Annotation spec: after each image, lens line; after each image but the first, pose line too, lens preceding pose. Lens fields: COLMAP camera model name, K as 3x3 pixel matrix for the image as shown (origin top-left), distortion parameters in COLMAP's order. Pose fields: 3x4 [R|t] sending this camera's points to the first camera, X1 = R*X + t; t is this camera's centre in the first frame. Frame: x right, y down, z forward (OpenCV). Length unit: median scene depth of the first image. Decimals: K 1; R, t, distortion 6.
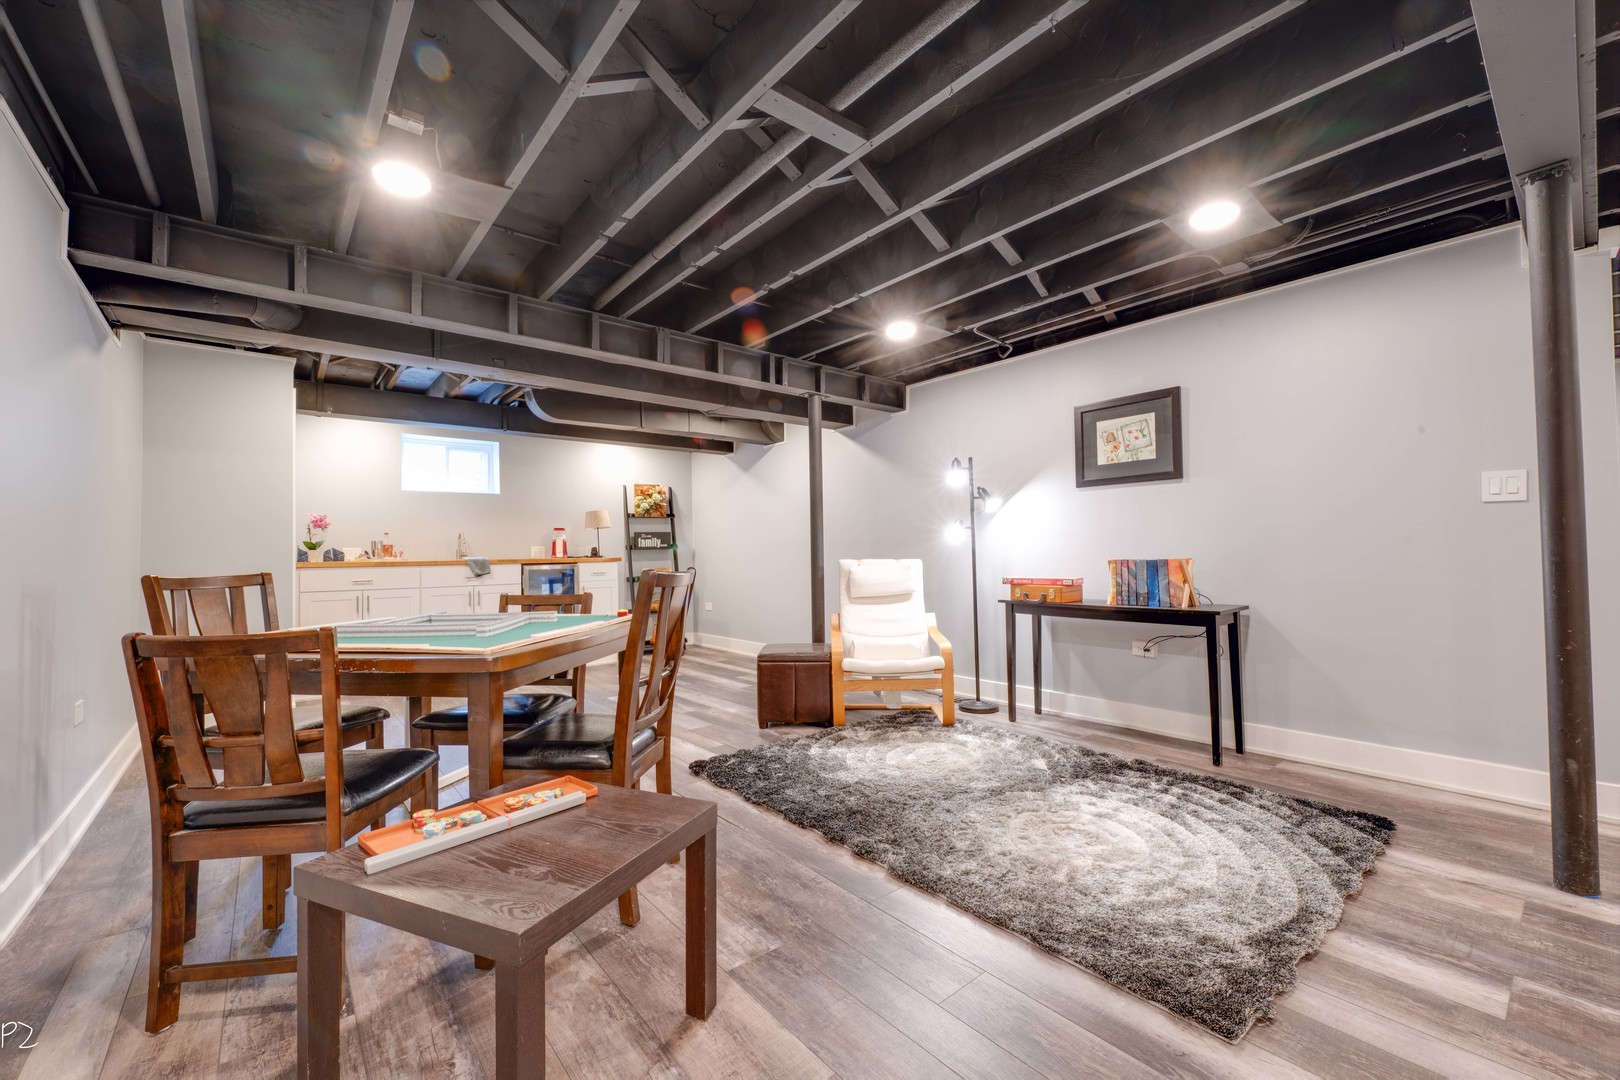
lens RADIAL K [[641.0, 0, 812.5], [0, 641.0, 541.6], [0, 0, 1]] dist [0.003168, 0.000136]
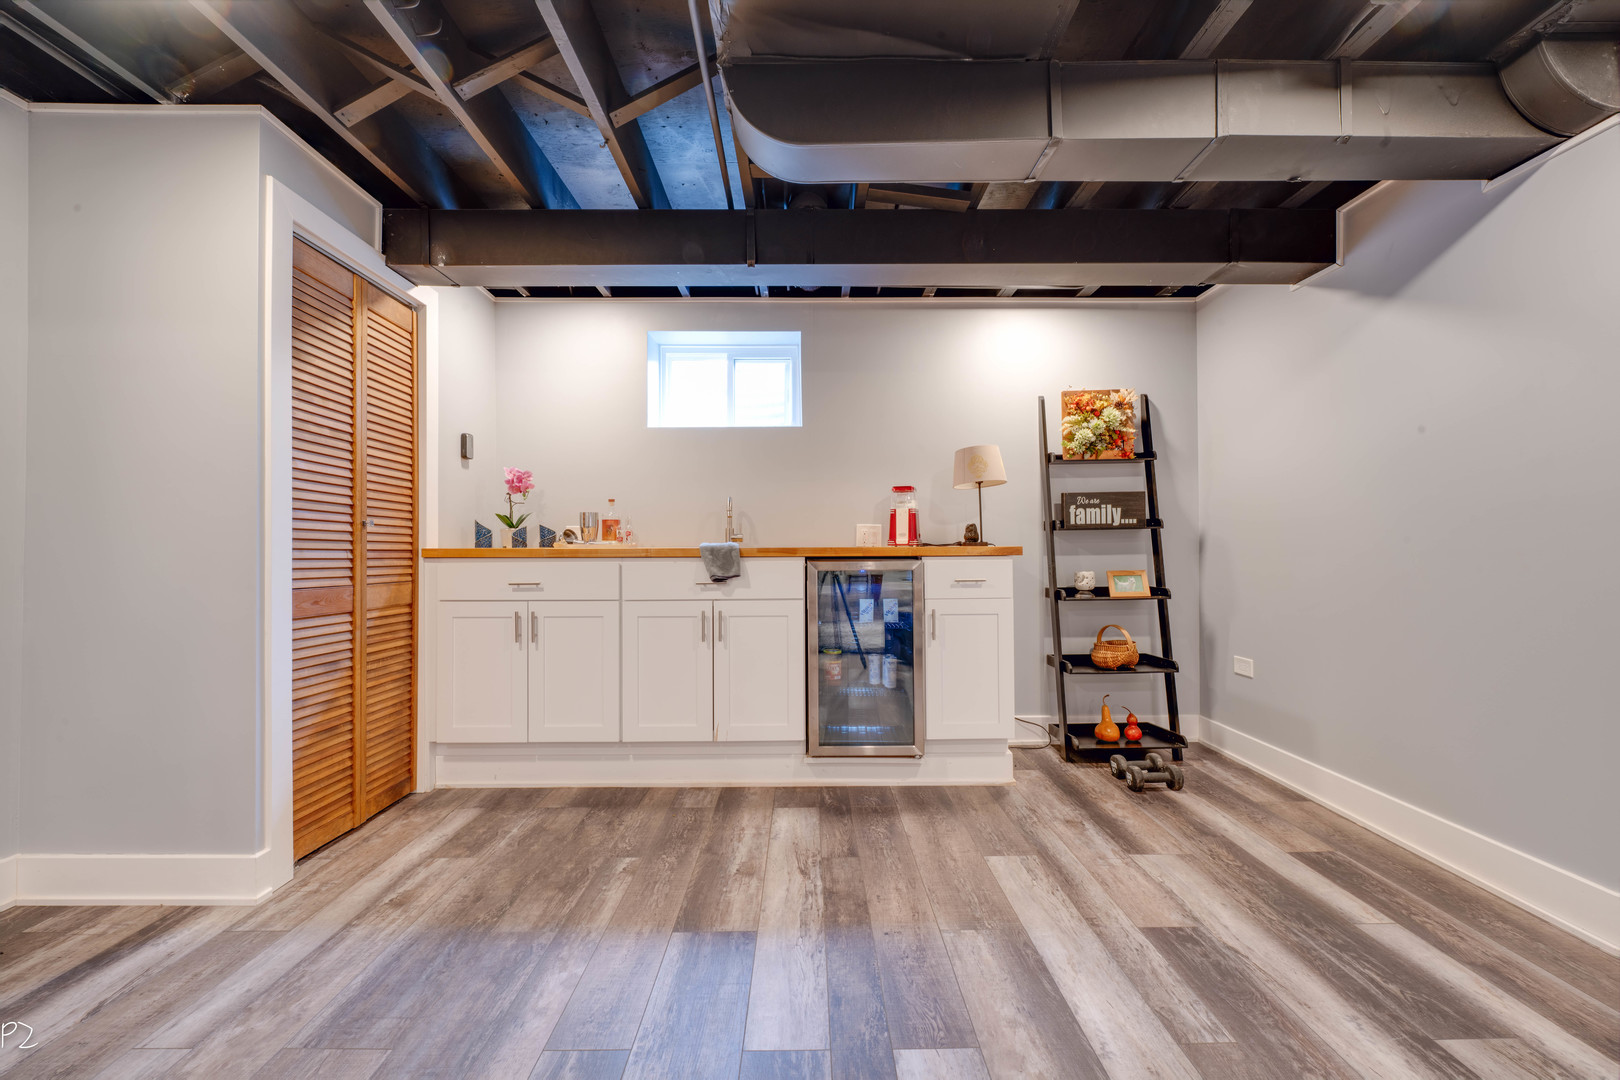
lens RADIAL K [[641.0, 0, 819.5], [0, 641.0, 542.2], [0, 0, 1]] dist [0.003168, 0.000136]
pose [[0.773602, 0.010070, -0.633592, -0.120389], [0.003727, 0.999784, 0.020442, 0.011526], [0.633661, -0.018176, 0.773397, 0.540478]]
